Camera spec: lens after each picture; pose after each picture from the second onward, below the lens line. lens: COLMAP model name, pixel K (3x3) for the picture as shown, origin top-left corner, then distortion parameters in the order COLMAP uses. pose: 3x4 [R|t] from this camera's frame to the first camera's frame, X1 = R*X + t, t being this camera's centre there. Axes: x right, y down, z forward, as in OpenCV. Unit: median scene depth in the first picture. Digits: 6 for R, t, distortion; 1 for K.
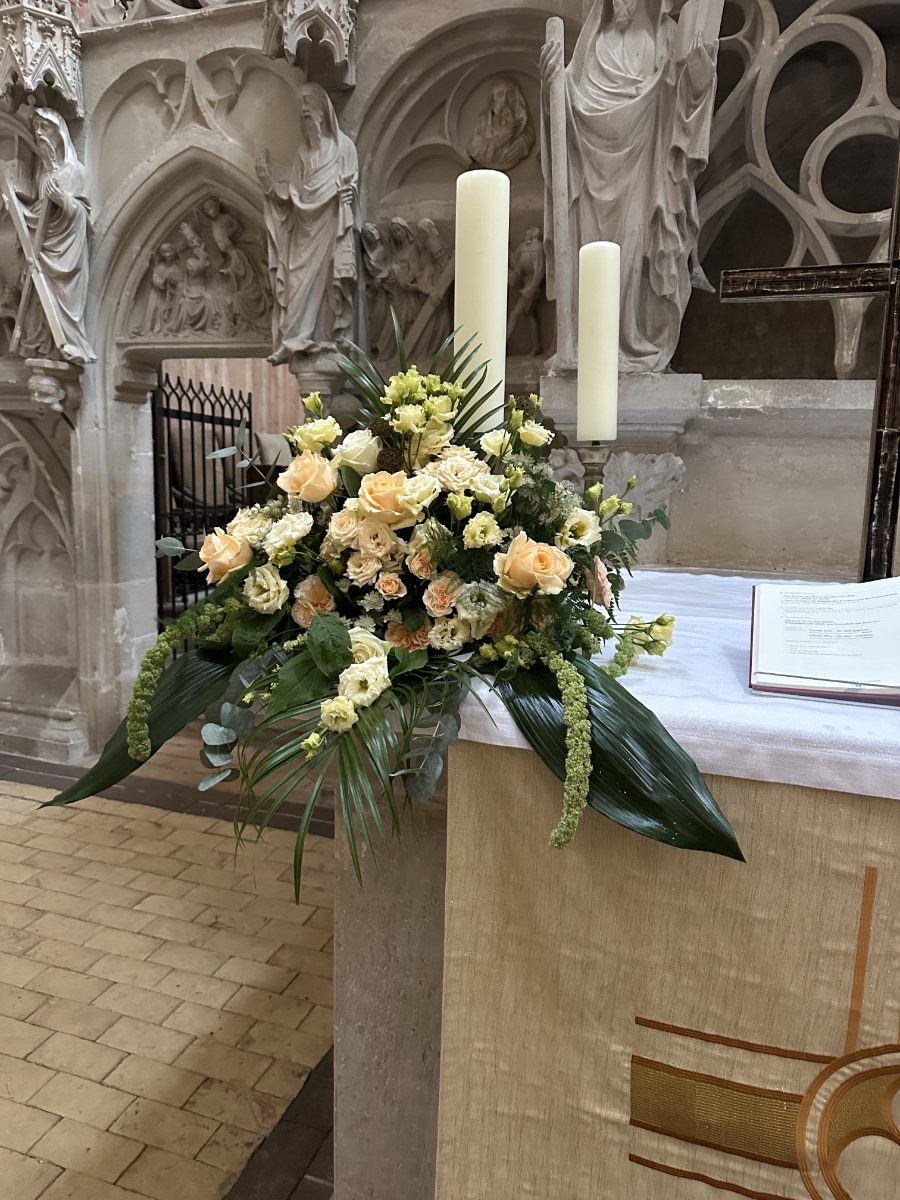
lens RADIAL K [[899.8, 0, 450.0], [0, 899.8, 600.0], [0, 0, 1]] dist [0.030366, -0.056859]
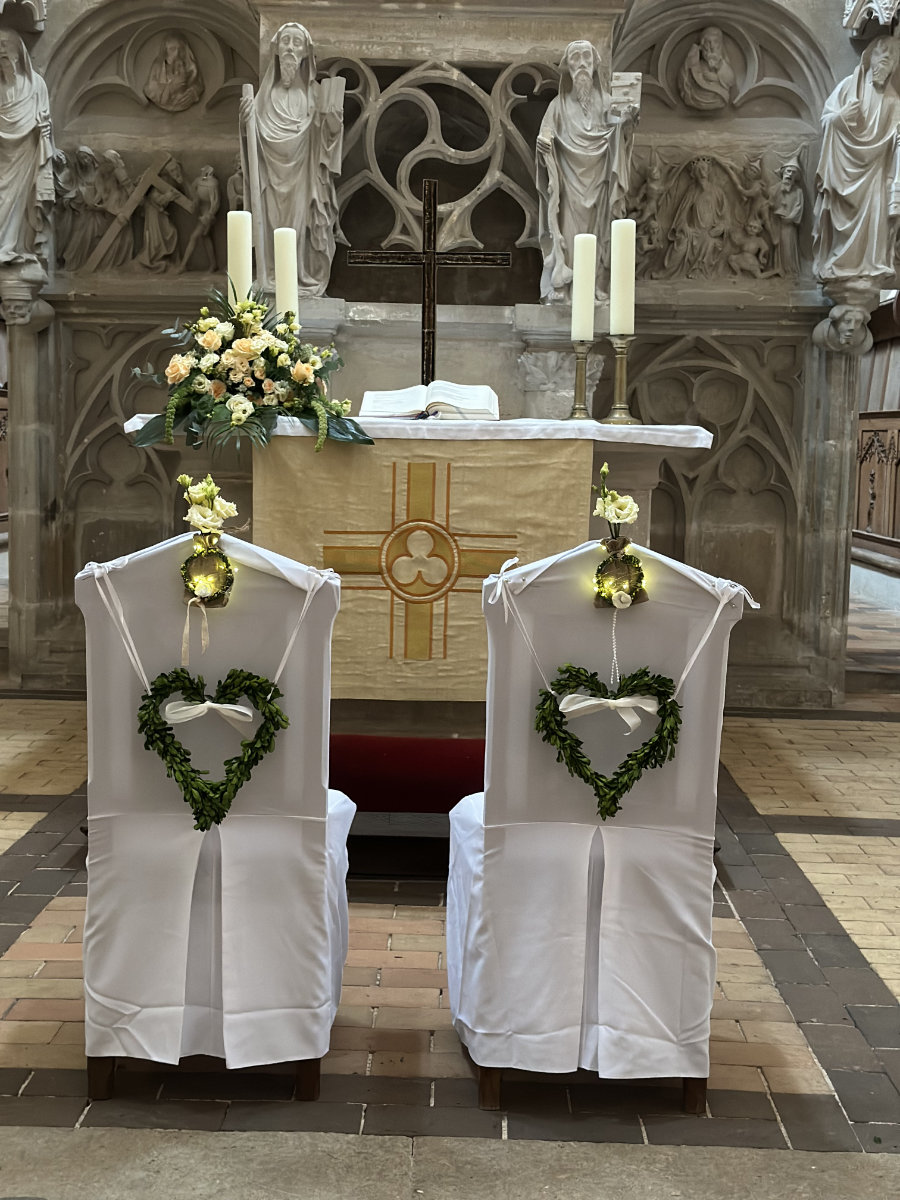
lens RADIAL K [[1701.4, 0, 450.0], [0, 1701.4, 600.0], [0, 0, 1]] dist [0.280610, -0.694240]
pose [[0.954760, -0.032456, 0.295602, -0.300994], [0.047448, 0.997918, -0.043685, 0.278125], [-0.293569, 0.055735, 0.954312, -1.259830]]
